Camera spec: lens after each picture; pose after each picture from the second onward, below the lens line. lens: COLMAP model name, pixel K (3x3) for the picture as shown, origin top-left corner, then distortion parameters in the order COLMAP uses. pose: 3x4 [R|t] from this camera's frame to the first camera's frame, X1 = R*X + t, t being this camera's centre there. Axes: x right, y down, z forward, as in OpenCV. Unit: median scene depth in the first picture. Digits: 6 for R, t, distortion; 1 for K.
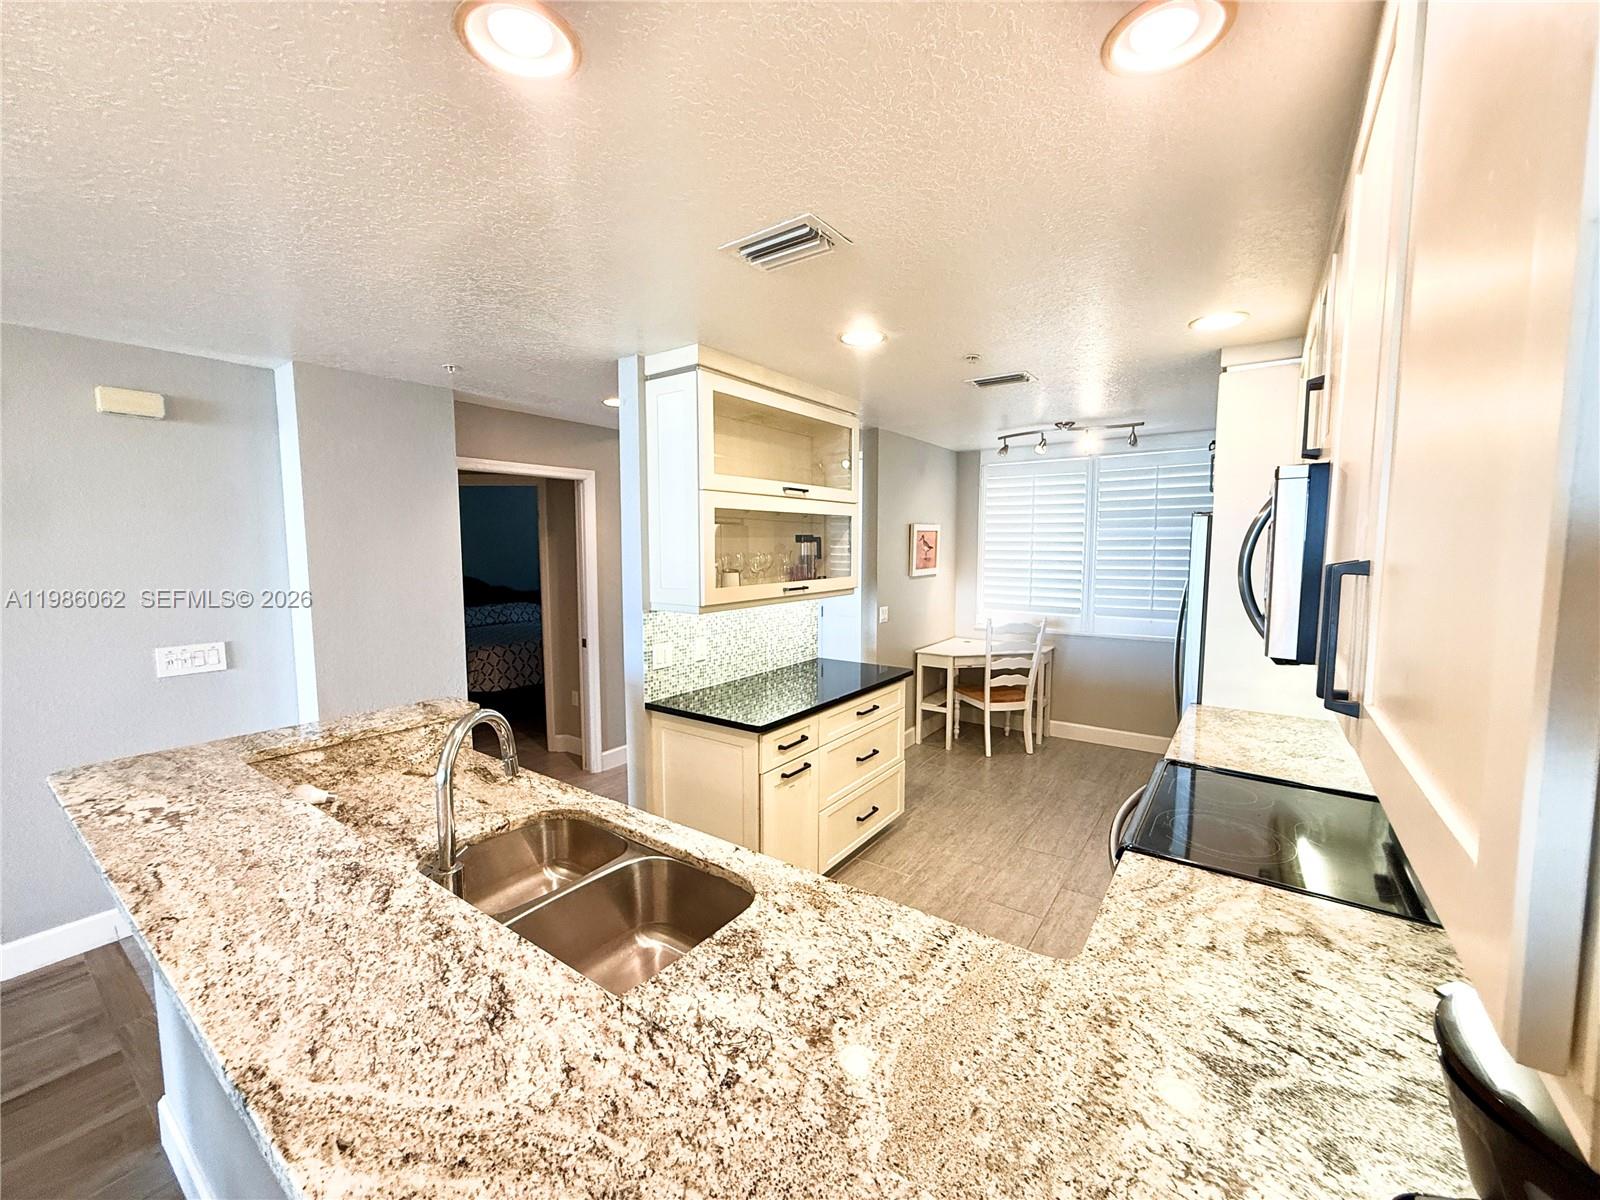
lens RADIAL K [[639.6, 0, 796.2], [0, 639.6, 598.7], [0, 0, 1]] dist [0.000089, 0.000374]
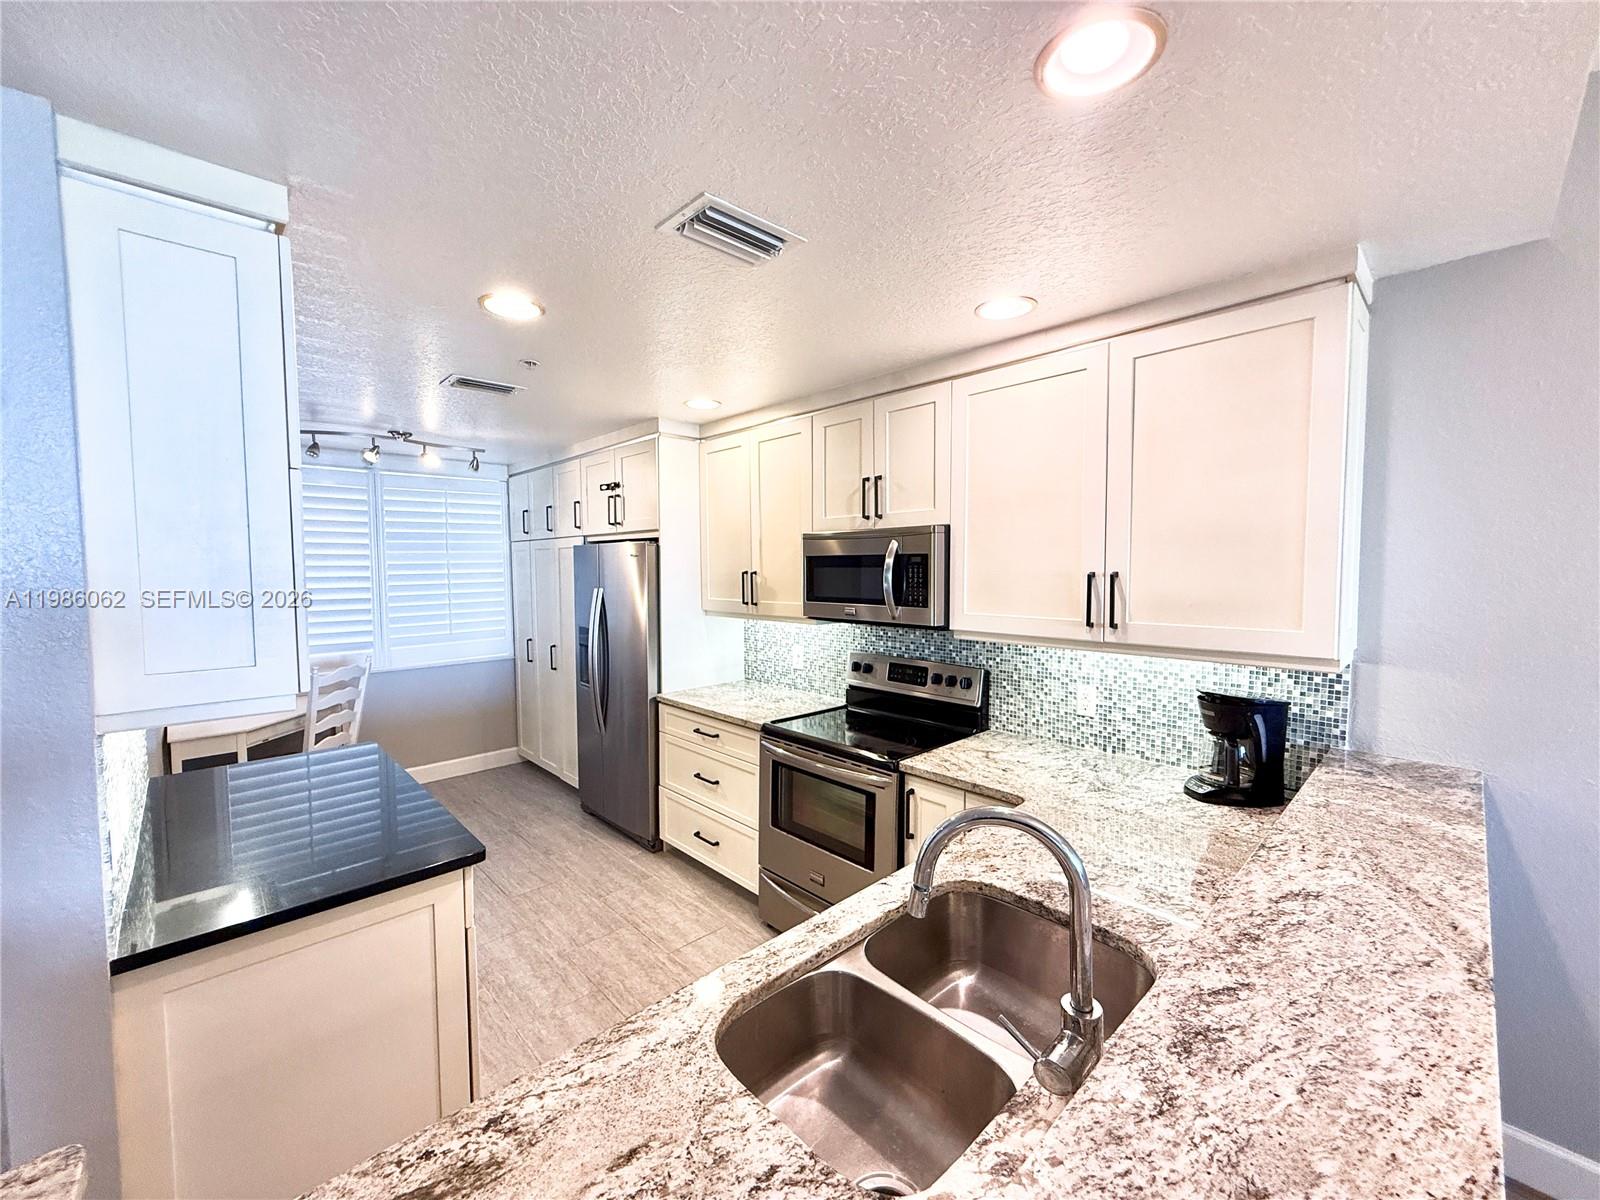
lens RADIAL K [[639.6, 0, 796.2], [0, 639.6, 598.7], [0, 0, 1]] dist [0.000089, 0.000374]
pose [[0.186754, -0.052948, 0.980979, -0.468809], [0.089698, 0.995295, 0.036644, -0.037623], [-0.978303, 0.081149, 0.190625, 0.410195]]
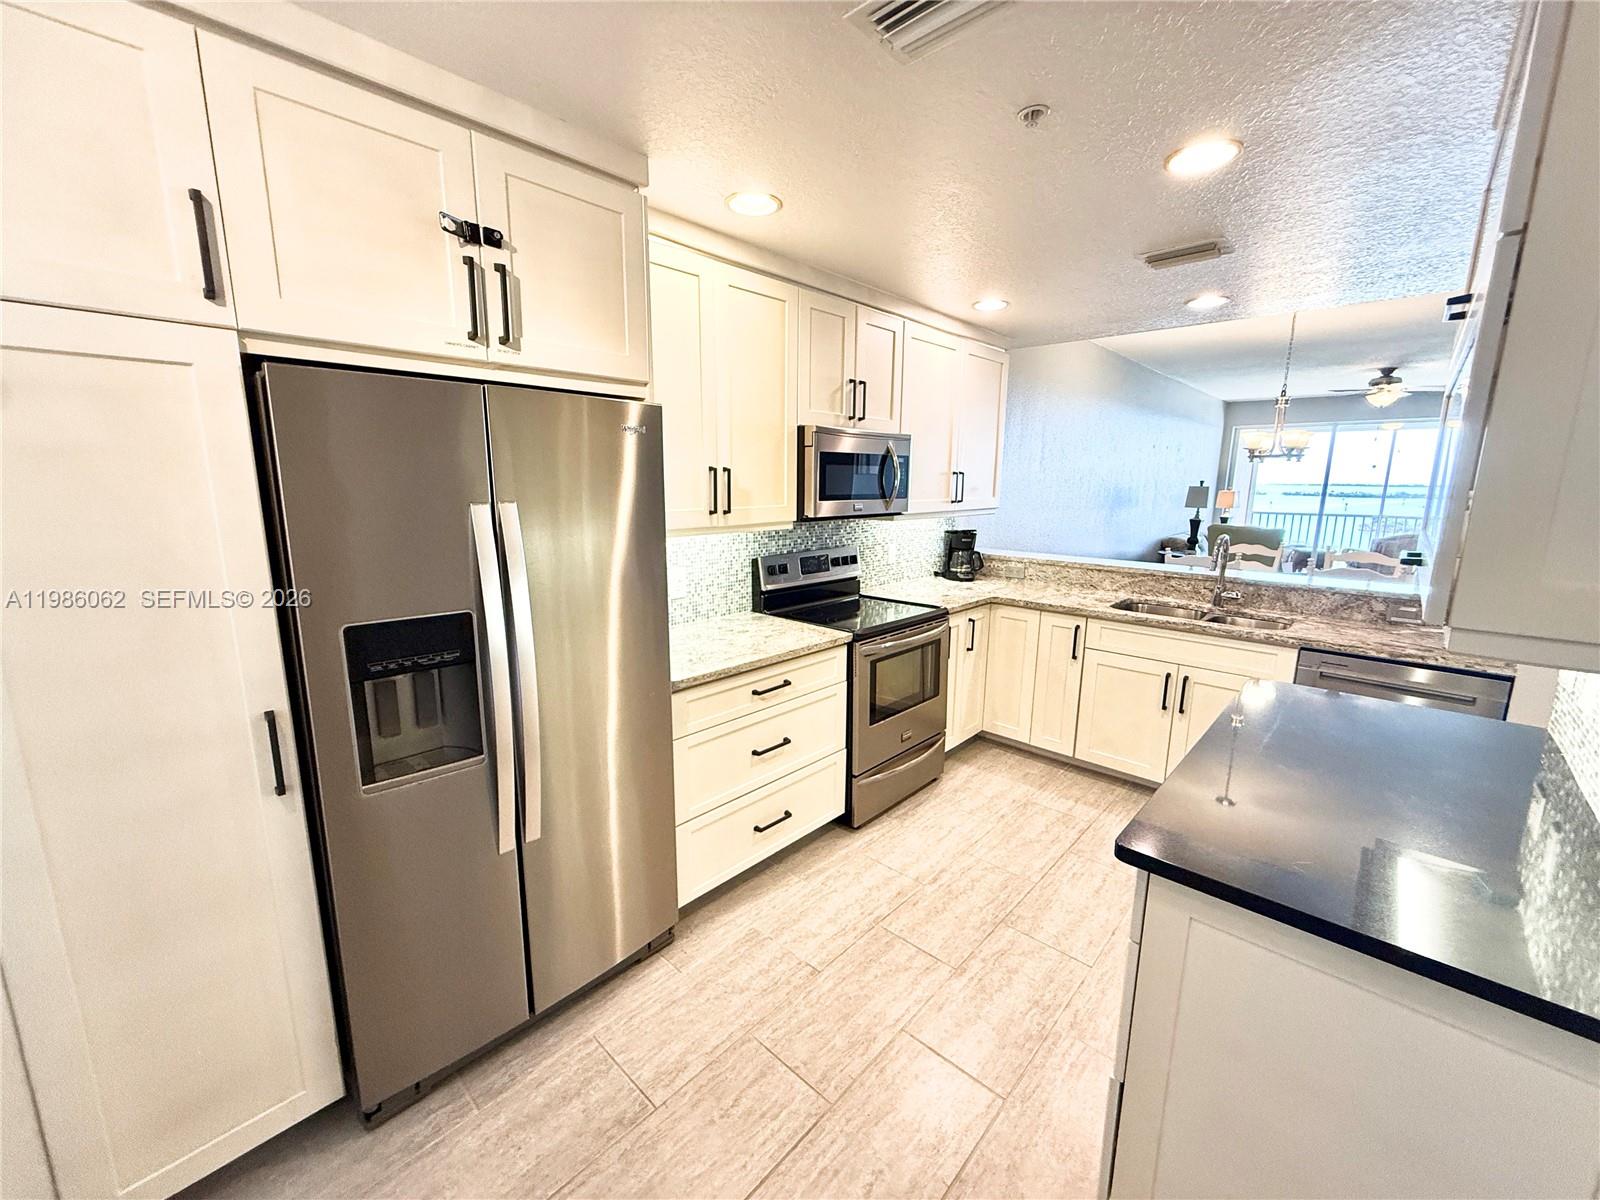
lens RADIAL K [[639.6, 0, 796.2], [0, 639.6, 598.7], [0, 0, 1]] dist [0.000089, 0.000374]
pose [[-0.990740, -0.027705, 0.132914, 0.325160], [0.008646, 0.964098, 0.265405, -0.098384], [-0.135496, 0.264097, -0.954931, 1.401170]]
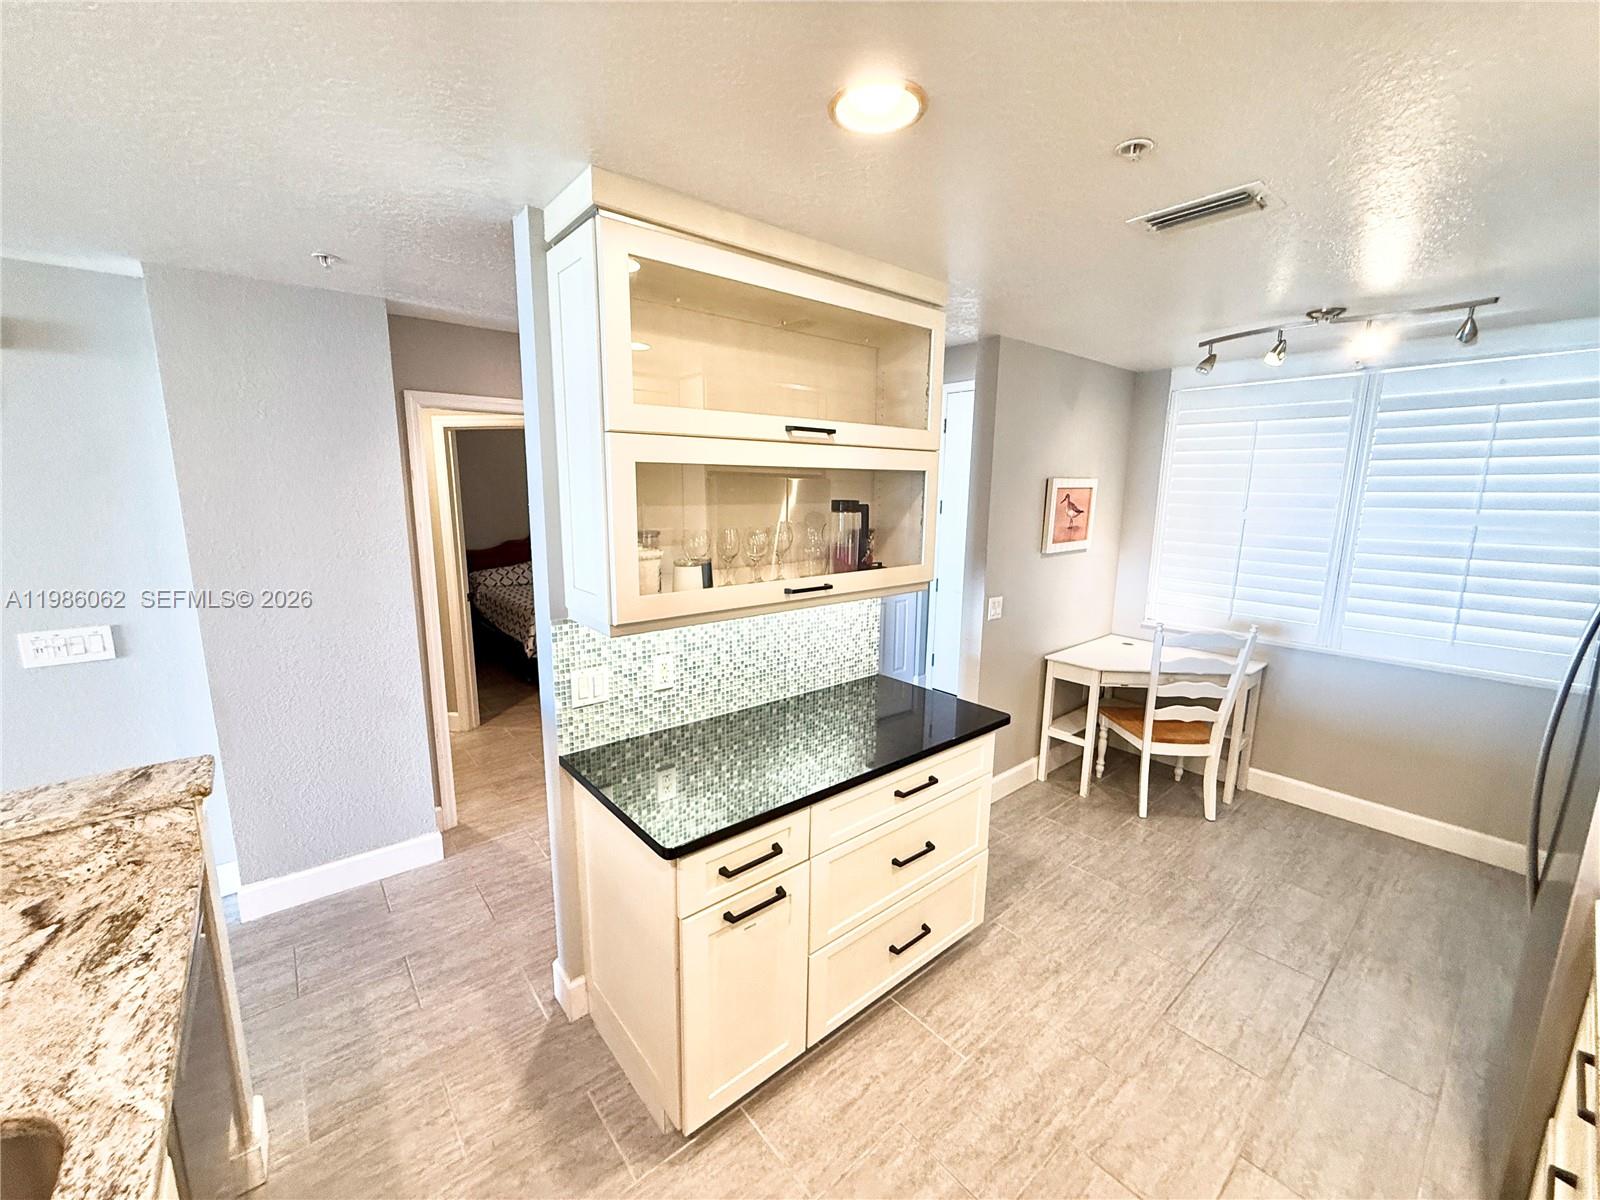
lens RADIAL K [[639.6, 0, 796.2], [0, 639.6, 598.7], [0, 0, 1]] dist [0.000089, 0.000374]
pose [[0.967352, 0.055075, -0.247379, 0.139189], [-0.033117, 0.995202, 0.092063, -0.061536], [0.251262, -0.080864, 0.964535, 0.370114]]
